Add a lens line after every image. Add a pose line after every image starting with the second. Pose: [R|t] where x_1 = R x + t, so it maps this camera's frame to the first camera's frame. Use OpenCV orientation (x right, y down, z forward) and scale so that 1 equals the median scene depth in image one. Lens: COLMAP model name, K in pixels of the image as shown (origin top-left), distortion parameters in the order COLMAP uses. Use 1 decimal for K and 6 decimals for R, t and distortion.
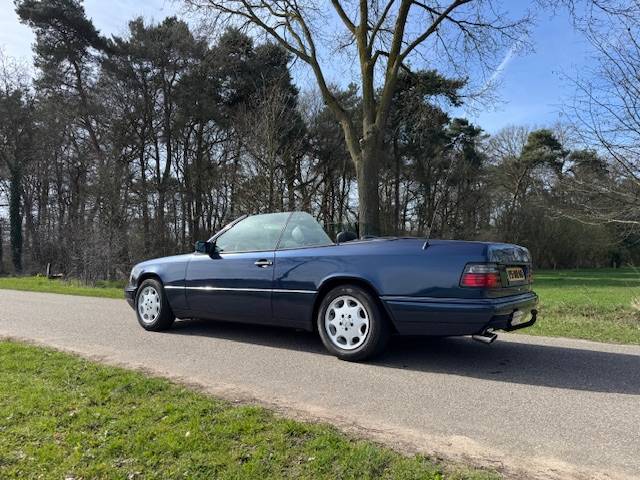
lens RADIAL K [[446.6, 0, 321.7], [0, 446.6, 240.4], [0, 0, 1]] dist [0.052886, -0.062814]
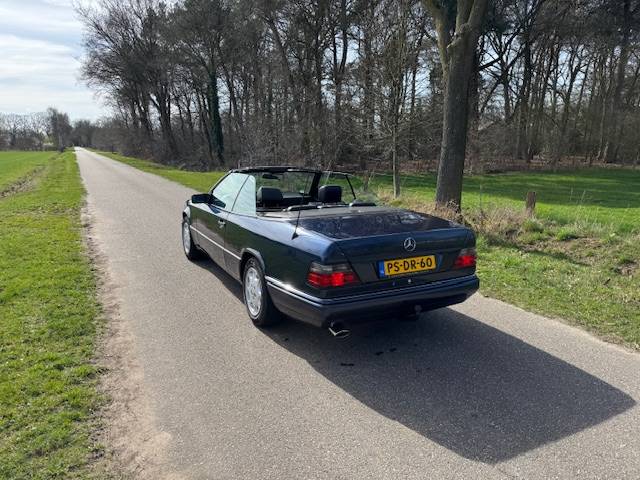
lens RADIAL K [[446.6, 0, 321.0], [0, 446.6, 239.7], [0, 0, 1]] dist [0.052886, -0.062814]
pose [[0.903448, 0.088645, -0.419432, 0.508689], [0.019776, 0.968728, 0.247335, -0.162041], [0.428241, -0.231749, 0.873443, 0.107502]]
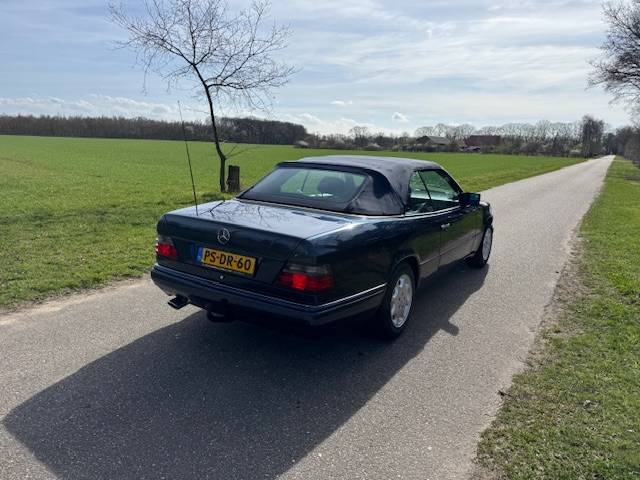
lens RADIAL K [[446.6, 0, 323.2], [0, 446.6, 244.3], [0, 0, 1]] dist [0.052886, -0.062814]
pose [[0.072853, 0.219398, -0.972911, 0.963681], [0.015270, 0.975144, 0.221045, -0.101790], [0.997226, -0.030960, 0.067692, 0.885075]]
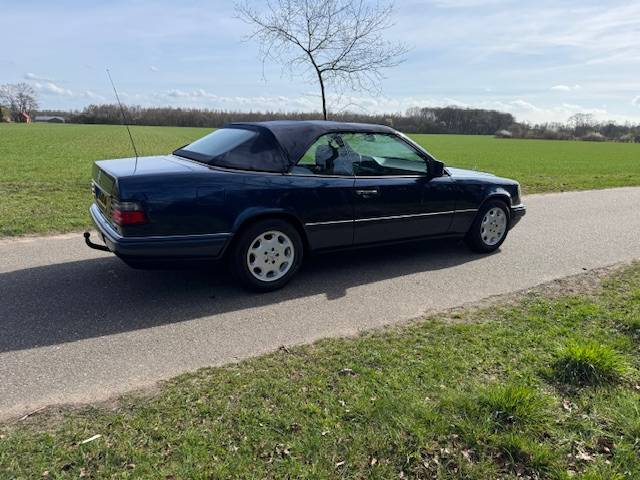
lens RADIAL K [[446.6, 0, 313.7], [0, 446.6, 242.6], [0, 0, 1]] dist [0.052886, -0.062814]
pose [[-0.362892, 0.218911, -0.905752, 0.926135], [0.019248, 0.973567, 0.227589, -0.036960], [0.931632, 0.065156, -0.357514, 1.406209]]
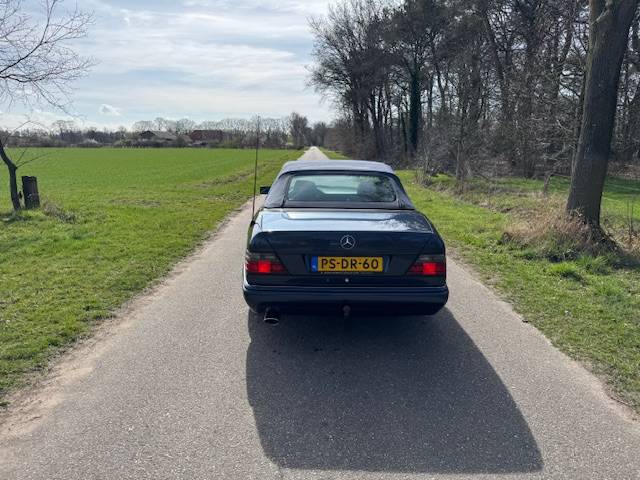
lens RADIAL K [[446.6, 0, 324.2], [0, 446.6, 241.7], [0, 0, 1]] dist [0.052886, -0.062814]
pose [[0.613404, 0.170671, -0.771107, 0.842490], [0.033028, 0.969973, 0.240960, -0.142755], [0.789078, -0.173274, 0.589349, 0.357545]]
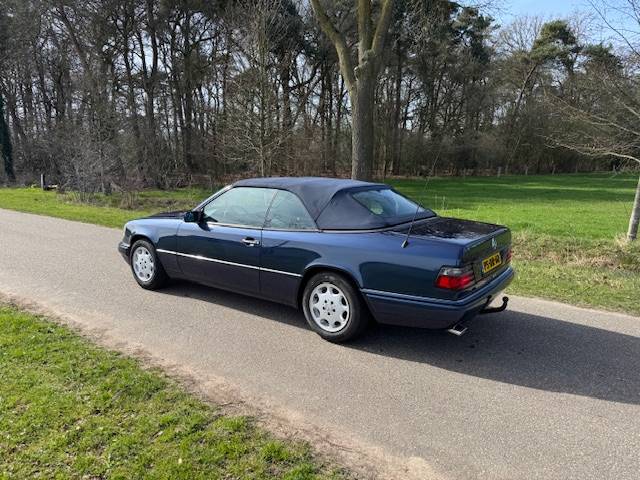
lens RADIAL K [[446.6, 0, 321.2], [0, 446.6, 238.8], [0, 0, 1]] dist [0.052886, -0.062814]
pose [[0.999984, 0.003386, 0.004510, 0.024176], [-0.004301, 0.975095, 0.221748, -0.163894], [-0.003647, -0.221764, 0.975094, -0.000217]]
